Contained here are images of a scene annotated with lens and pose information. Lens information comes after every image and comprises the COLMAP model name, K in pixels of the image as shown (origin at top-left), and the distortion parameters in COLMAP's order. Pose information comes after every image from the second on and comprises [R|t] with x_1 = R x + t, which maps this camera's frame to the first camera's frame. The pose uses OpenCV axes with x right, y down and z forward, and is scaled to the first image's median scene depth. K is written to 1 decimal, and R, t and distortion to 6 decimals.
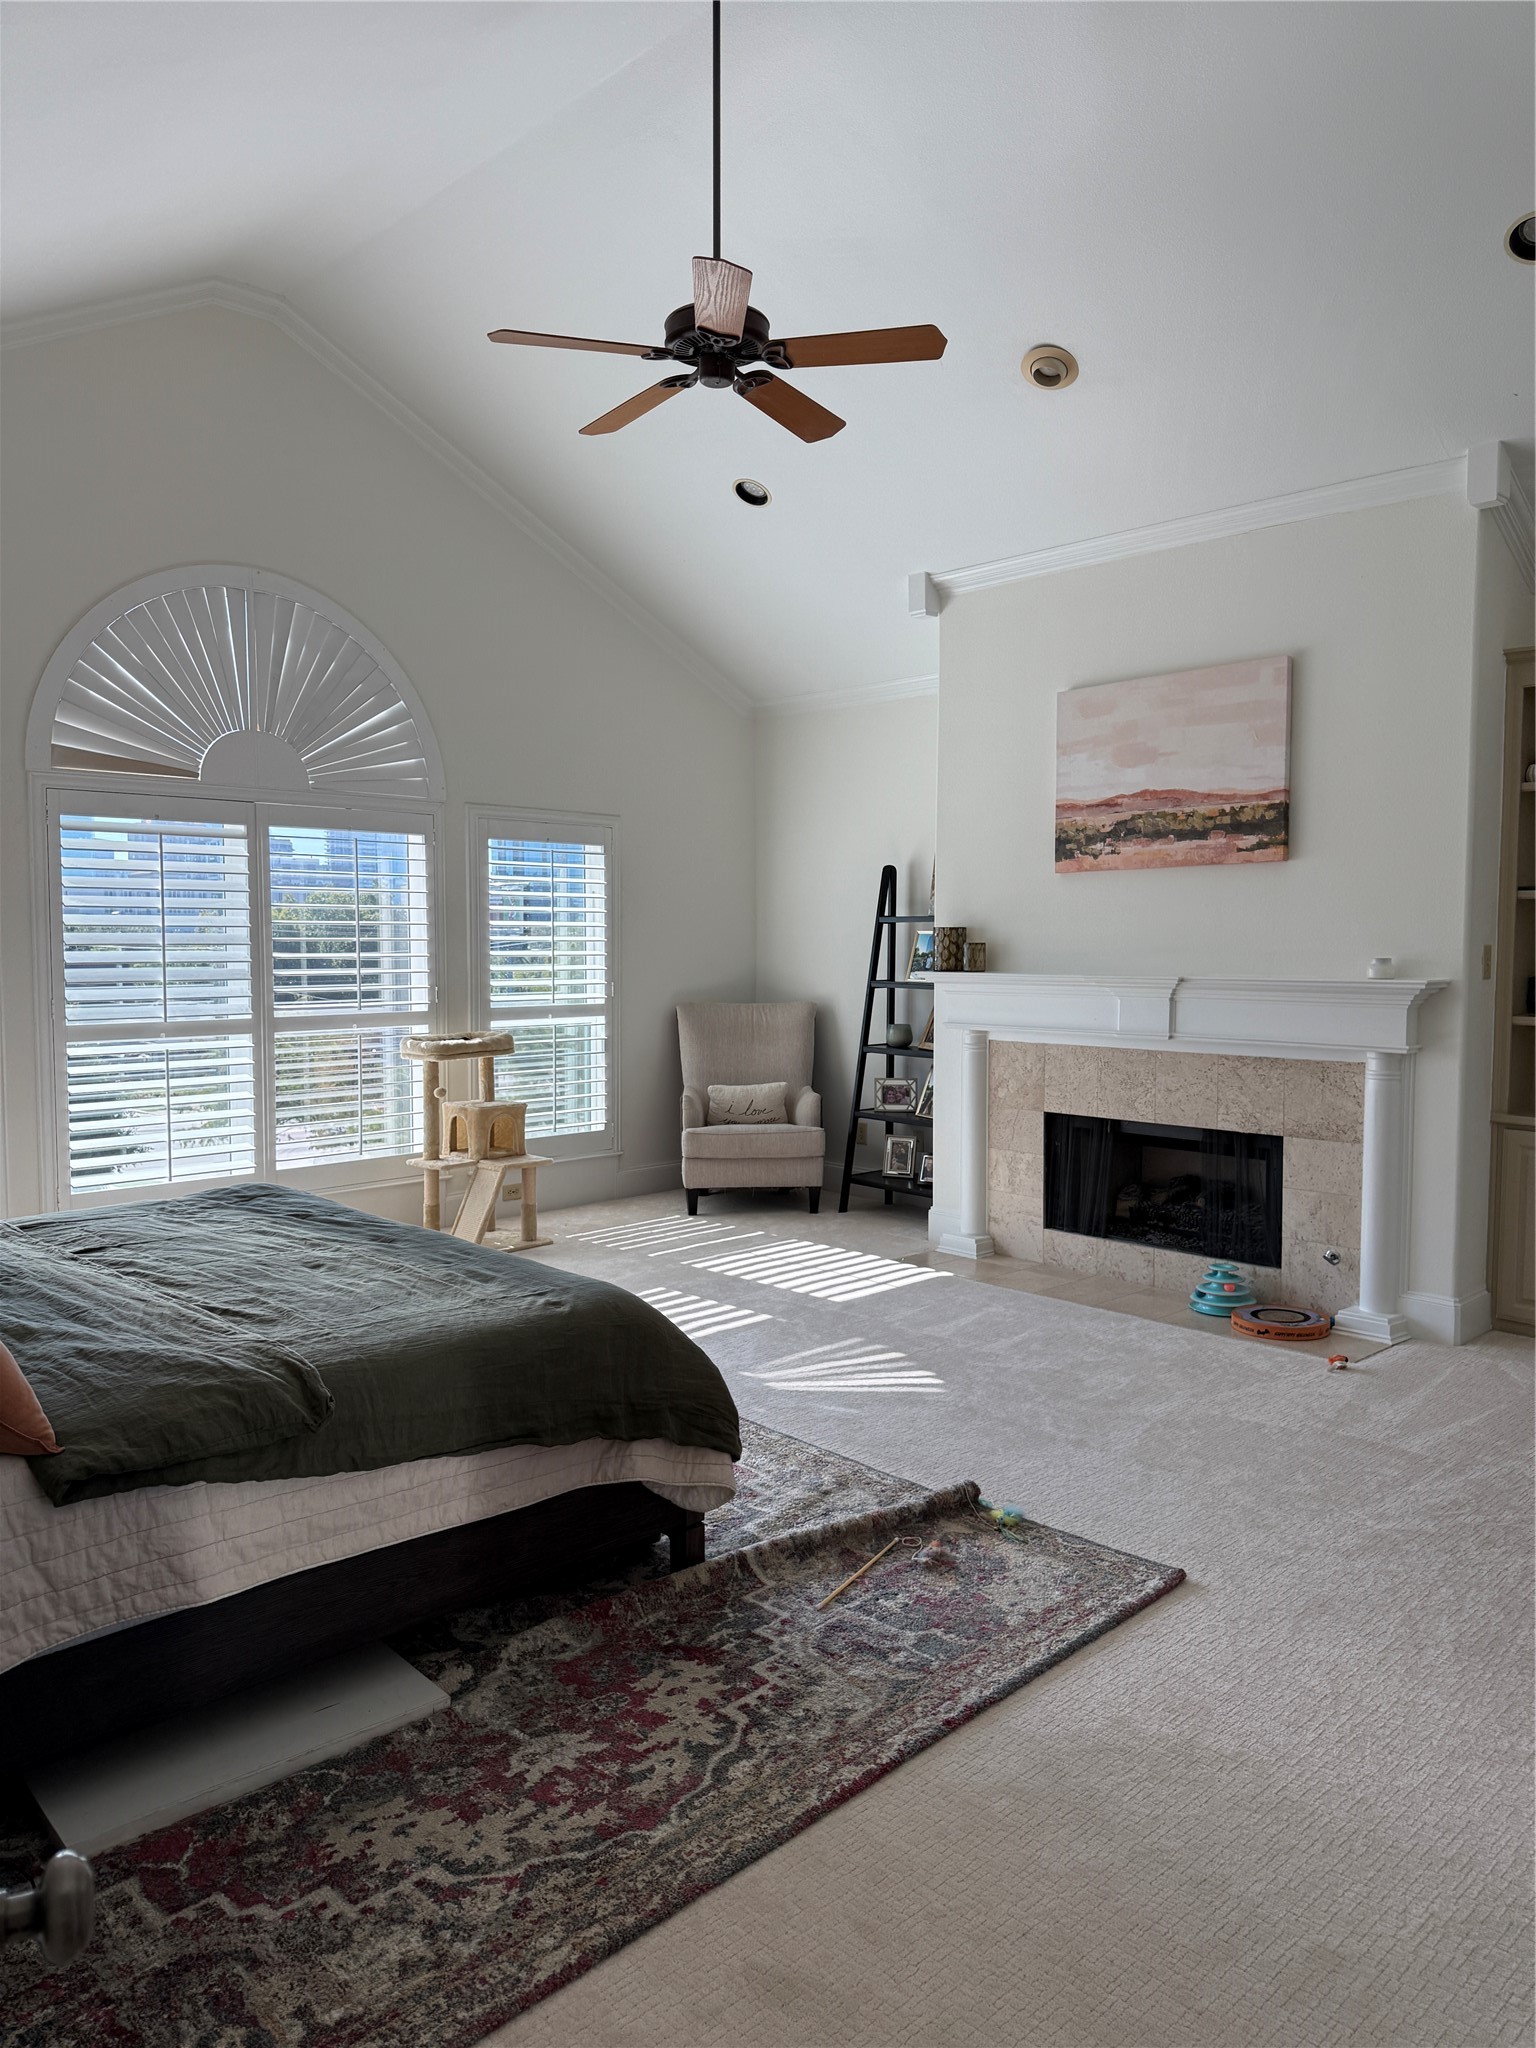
lens RADIAL K [[1438.1, 0, 768.2], [0, 1438.1, 1021.9], [0, 0, 1]] dist [0.026997, -0.035498]
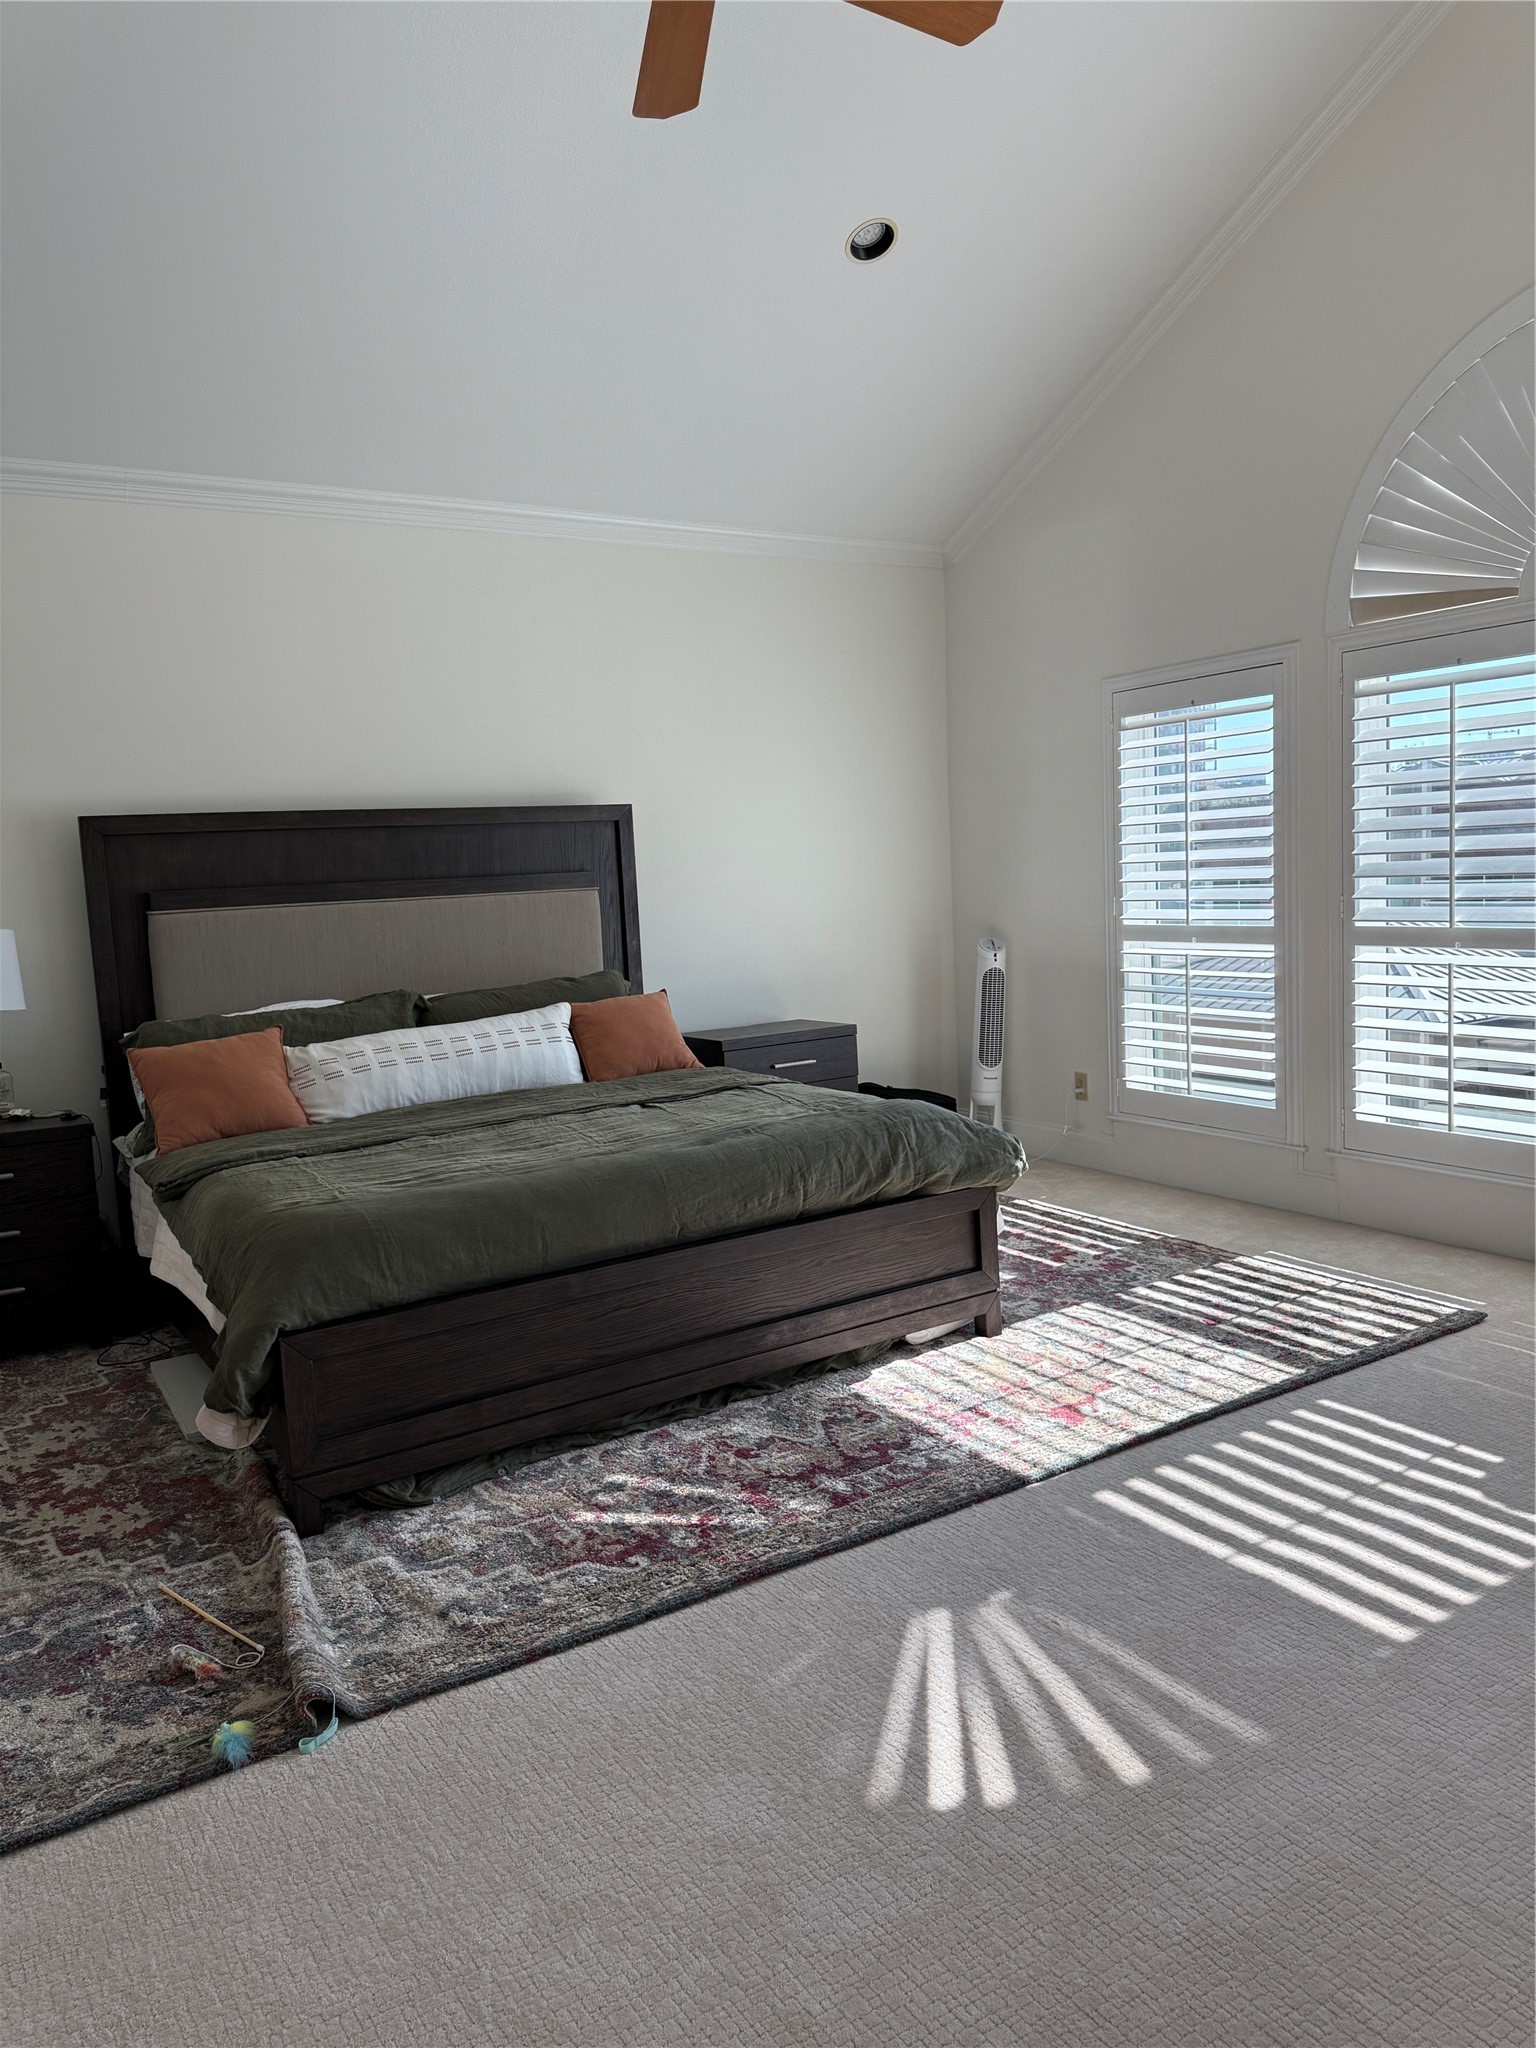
lens RADIAL K [[1438.1, 0, 767.5], [0, 1438.1, 1024.6], [0, 0, 1]] dist [0.026997, -0.035498]
pose [[-0.166137, 0.145698, -0.975280, 0.710149], [-0.020190, 0.988315, 0.151084, -0.099577], [0.985896, 0.044791, -0.161254, 1.277699]]
